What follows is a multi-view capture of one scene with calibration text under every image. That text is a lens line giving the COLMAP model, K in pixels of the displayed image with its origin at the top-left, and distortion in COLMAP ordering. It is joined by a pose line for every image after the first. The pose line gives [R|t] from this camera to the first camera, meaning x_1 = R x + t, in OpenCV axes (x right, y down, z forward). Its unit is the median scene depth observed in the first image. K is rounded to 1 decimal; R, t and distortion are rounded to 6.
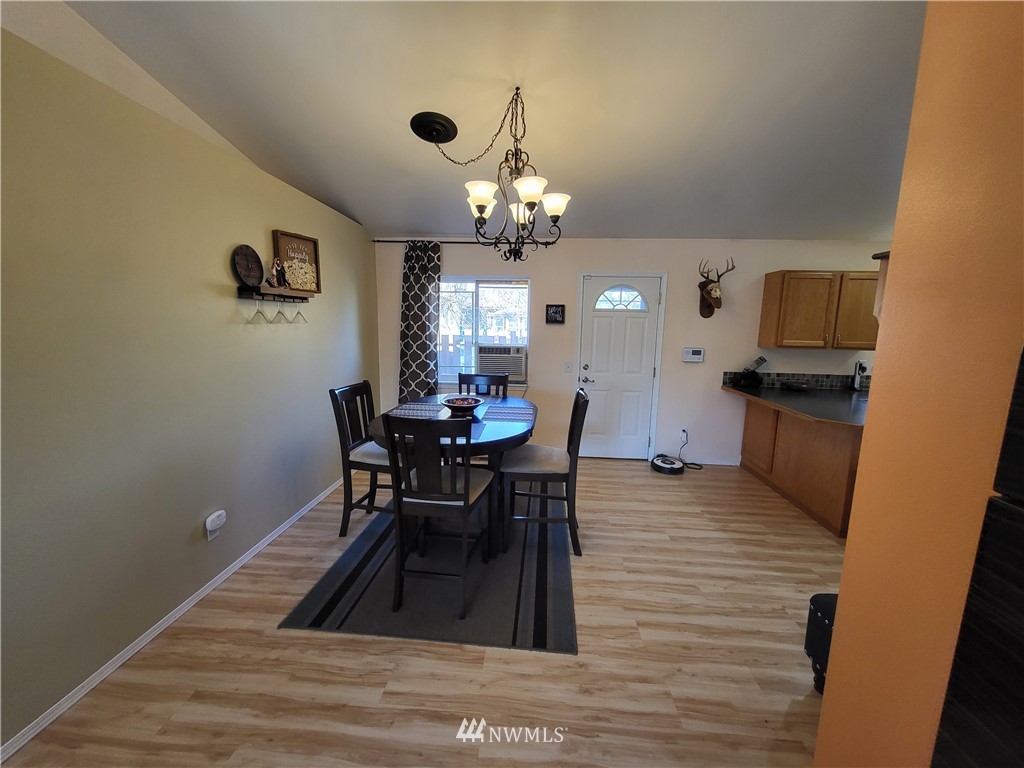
lens RADIAL K [[402.1, 0, 511.3], [0, 402.1, 383.1], [0, 0, 1]] dist [0.001929, 0.000091]
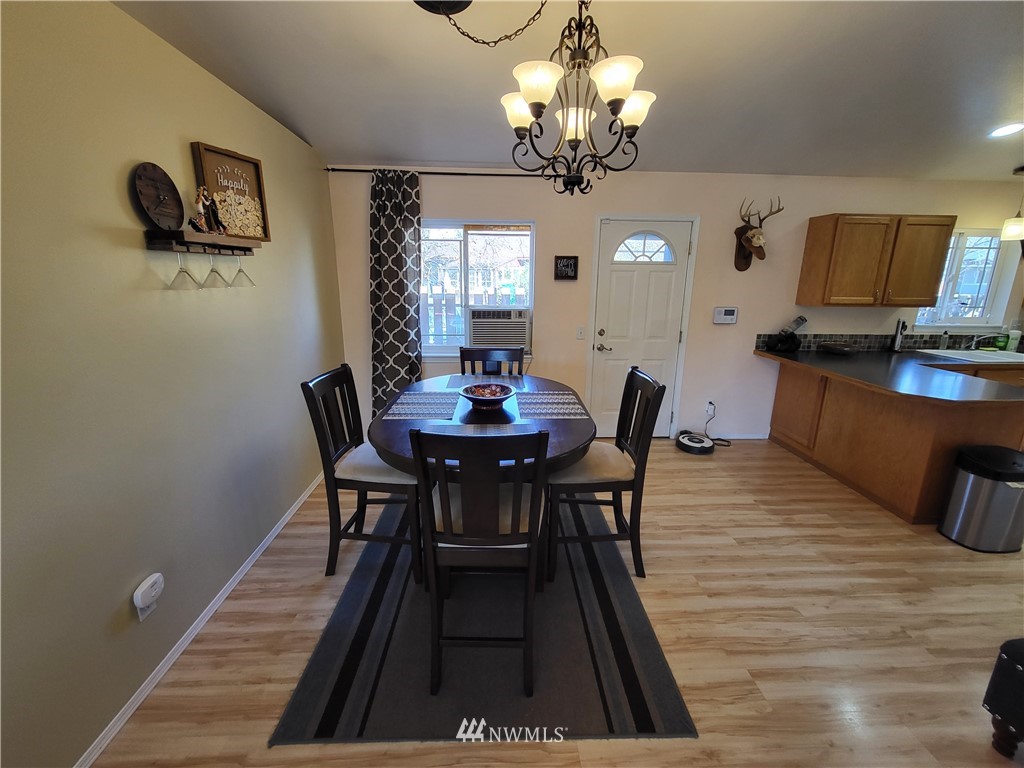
lens RADIAL K [[429.1, 0, 511.5], [0, 429.1, 382.0], [0, 0, 1]] dist [0.004084, -0.002824]
pose [[0.992858, -0.037500, 0.113256, -0.112033], [0.026434, 0.994867, 0.097673, -0.031516], [-0.116337, -0.093982, 0.988753, 0.141469]]
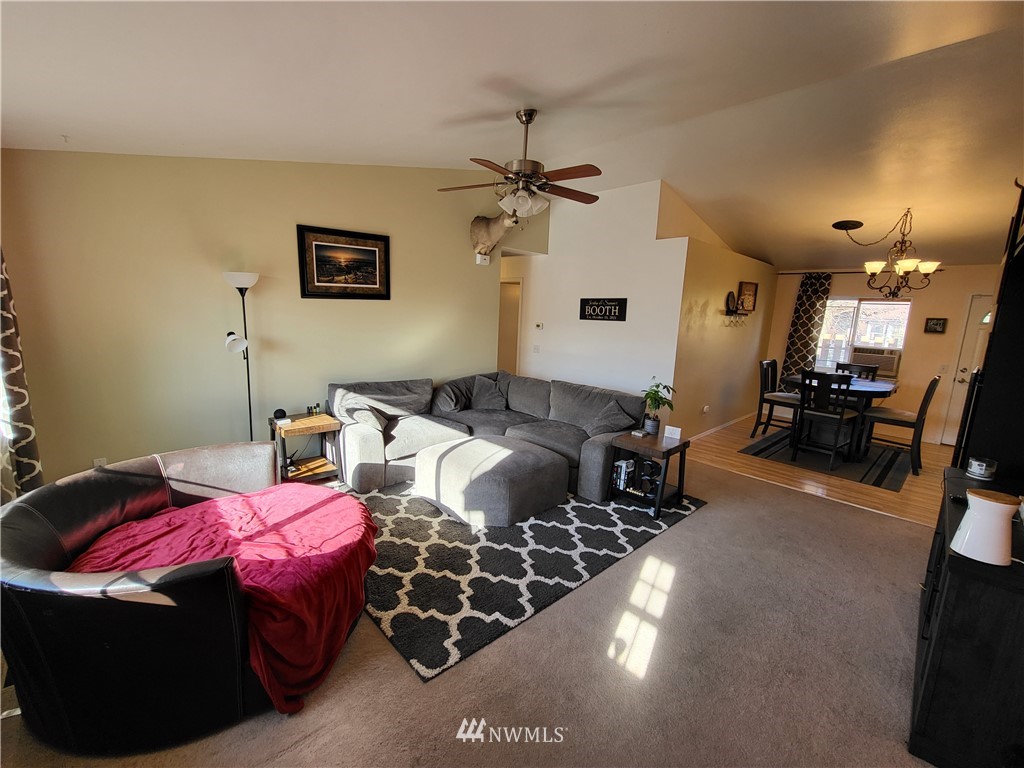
lens RADIAL K [[429.1, 0, 511.5], [0, 429.1, 382.0], [0, 0, 1]] dist [0.004084, -0.002824]
pose [[0.743668, 0.123056, -0.657127, 0.028959], [-0.127033, 0.991017, 0.041820, 0.120946], [0.656370, 0.052377, 0.752619, -0.913297]]
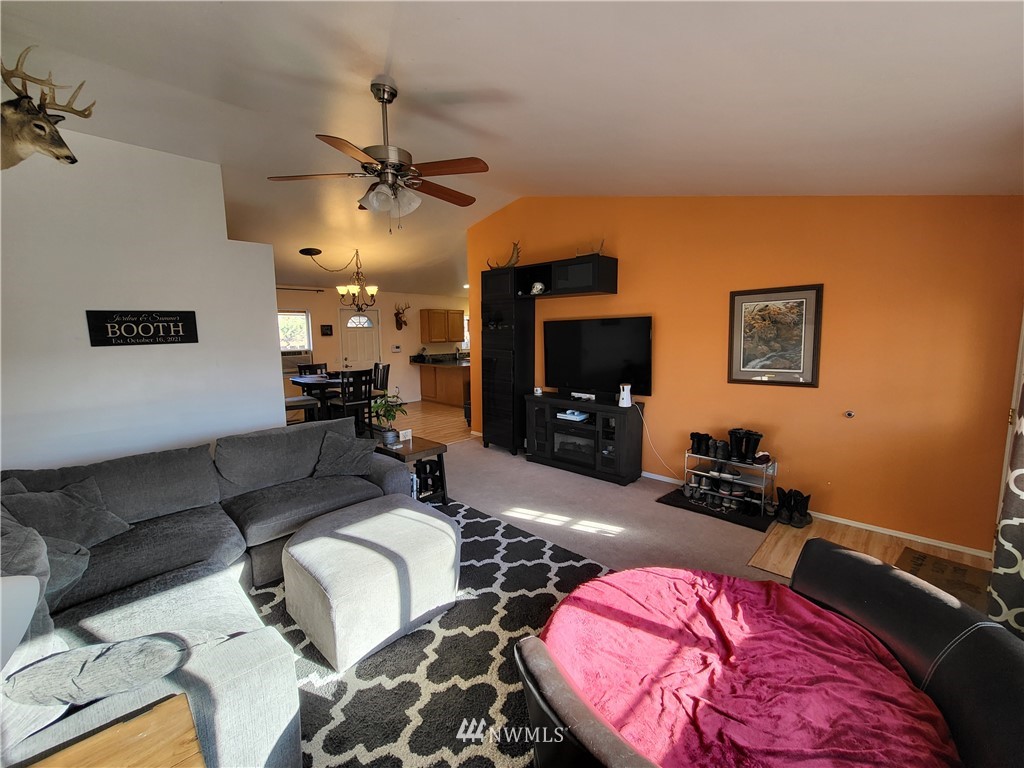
lens RADIAL K [[429.1, 0, 511.5], [0, 429.1, 382.0], [0, 0, 1]] dist [0.004084, -0.002824]
pose [[0.635883, -0.117884, 0.762729, -0.877957], [0.135529, 0.989965, 0.040015, 0.091649], [-0.759792, 0.077927, 0.645479, -0.852348]]
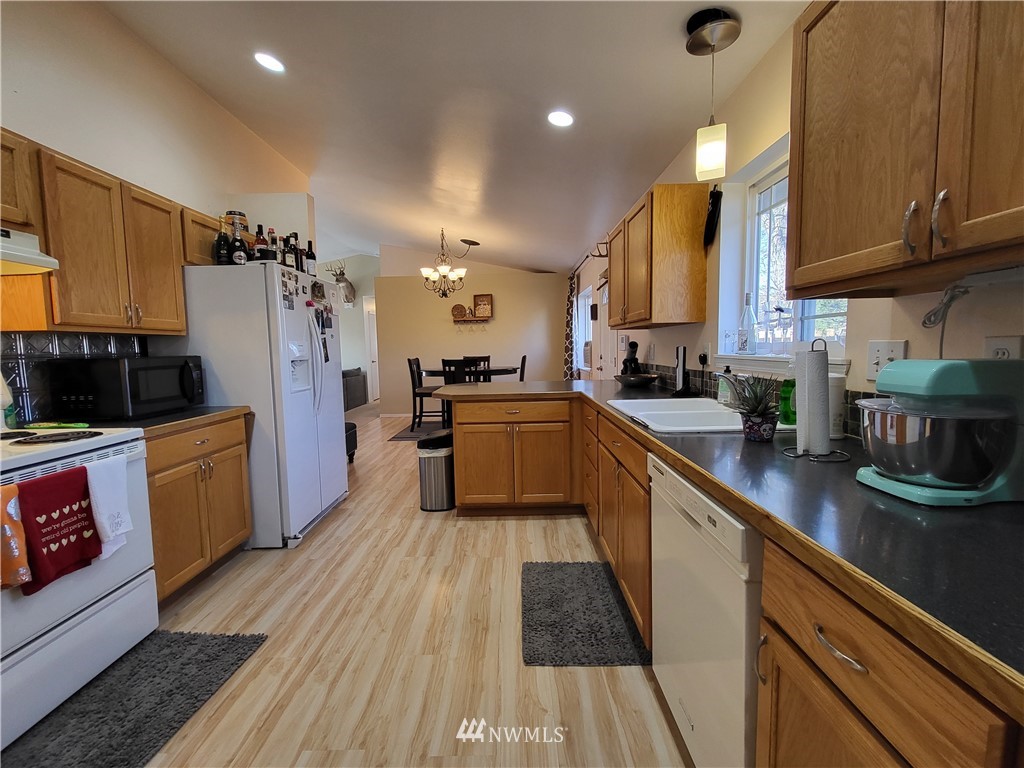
lens RADIAL K [[429.1, 0, 511.5], [0, 429.1, 382.0], [0, 0, 1]] dist [0.004084, -0.002824]
pose [[0.069697, 0.060348, -0.995741, 1.450138], [-0.122541, 0.991127, 0.051491, -0.002216], [0.990013, 0.118431, 0.076474, 0.718807]]
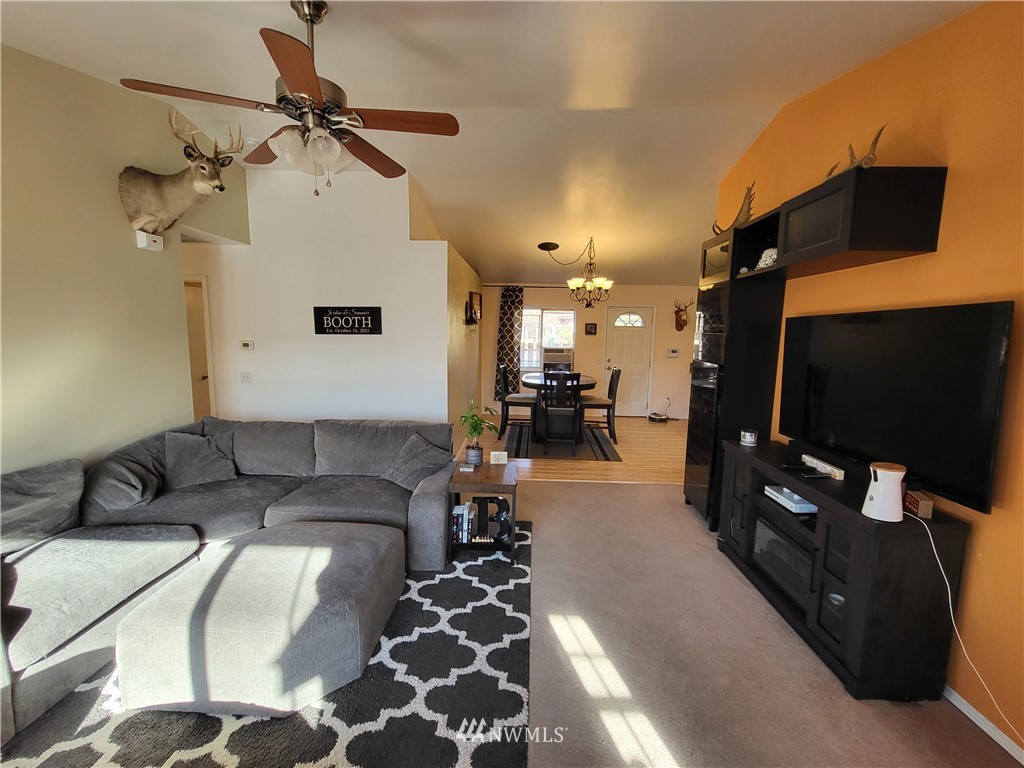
lens RADIAL K [[429.1, 0, 511.5], [0, 429.1, 382.0], [0, 0, 1]] dist [0.004084, -0.002824]
pose [[0.999438, -0.004762, 0.033175, -0.296558], [0.005651, 0.999626, -0.026747, 0.100978], [-0.033036, 0.026920, 0.999092, -0.812680]]
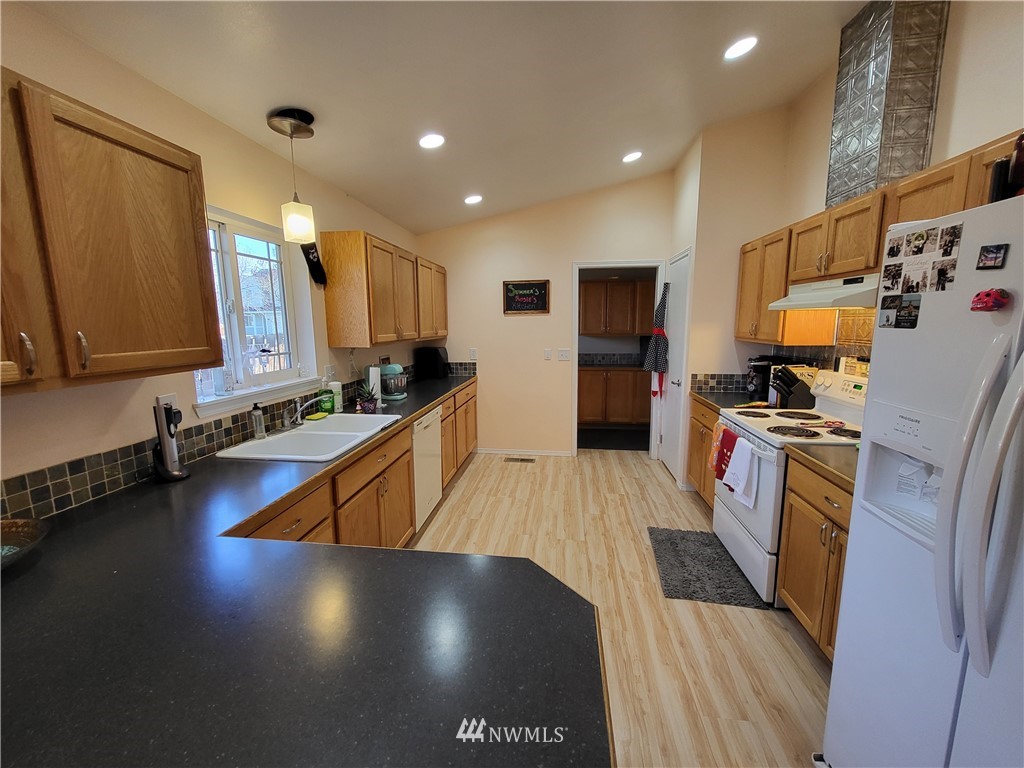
lens RADIAL K [[402.1, 0, 511.3], [0, 402.1, 383.1], [0, 0, 1]] dist [0.001929, 0.000091]
pose [[0.054622, -0.168630, 0.984165, 0.523881], [0.152801, 0.975439, 0.158654, -0.078756], [-0.986746, 0.141716, 0.079047, 0.653882]]
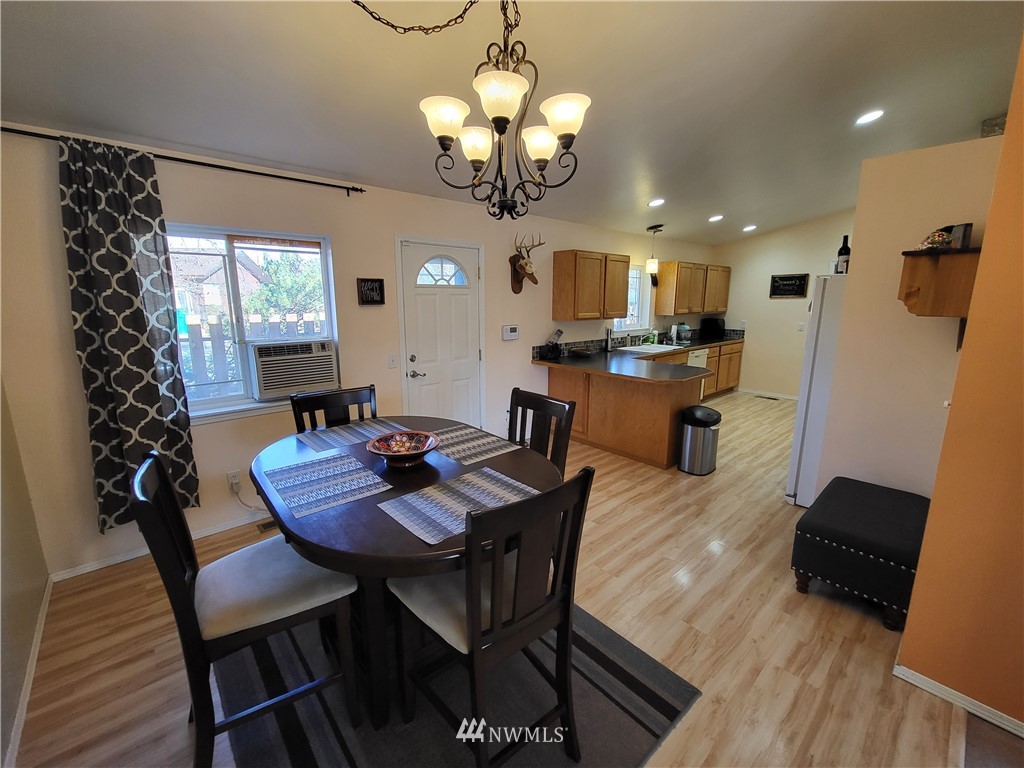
lens RADIAL K [[429.1, 0, 511.5], [0, 429.1, 382.0], [0, 0, 1]] dist [0.004084, -0.002824]
pose [[0.690708, -0.159408, 0.705345, -0.304558], [0.120807, 0.987129, 0.104791, -0.062975], [-0.712971, 0.012830, 0.701076, 0.286808]]
